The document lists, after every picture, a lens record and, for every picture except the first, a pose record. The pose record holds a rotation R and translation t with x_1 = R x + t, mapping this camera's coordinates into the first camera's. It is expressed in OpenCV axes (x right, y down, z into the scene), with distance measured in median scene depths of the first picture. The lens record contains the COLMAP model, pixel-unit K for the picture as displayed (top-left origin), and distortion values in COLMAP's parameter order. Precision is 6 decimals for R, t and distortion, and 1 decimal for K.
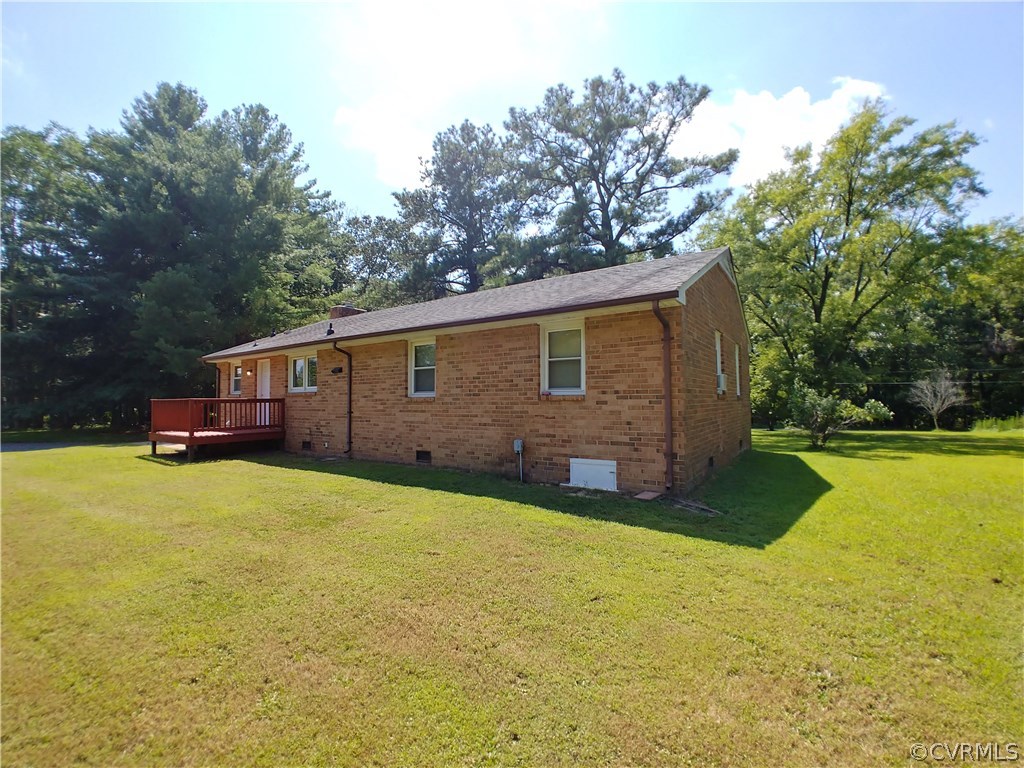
lens RADIAL K [[452.4, 0, 519.7], [0, 452.4, 389.6], [0, 0, 1]] dist [-0.027642, 0.006725]
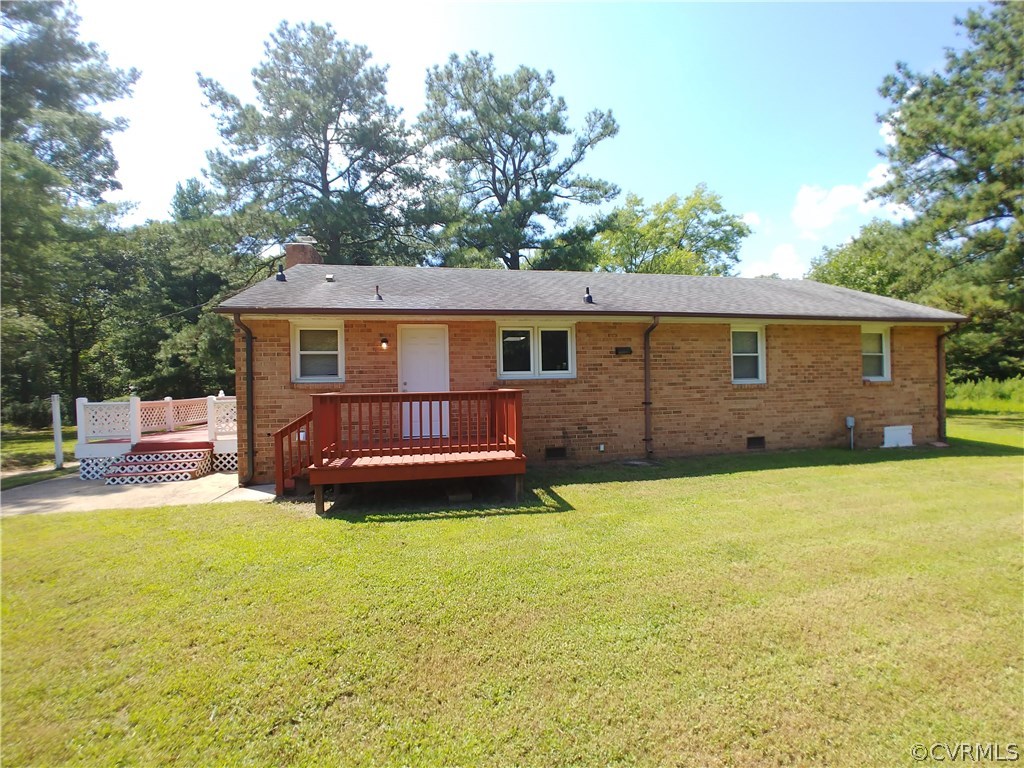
lens RADIAL K [[349.6, 0, 512.0], [0, 349.6, 390.8], [0, 0, 1]] dist [-0.017004, 0.002283]
pose [[0.728972, -0.008158, 0.684495, -1.200702], [-0.000199, 0.999926, 0.012129, 0.024355], [-0.684544, -0.008978, 0.728917, 0.853388]]
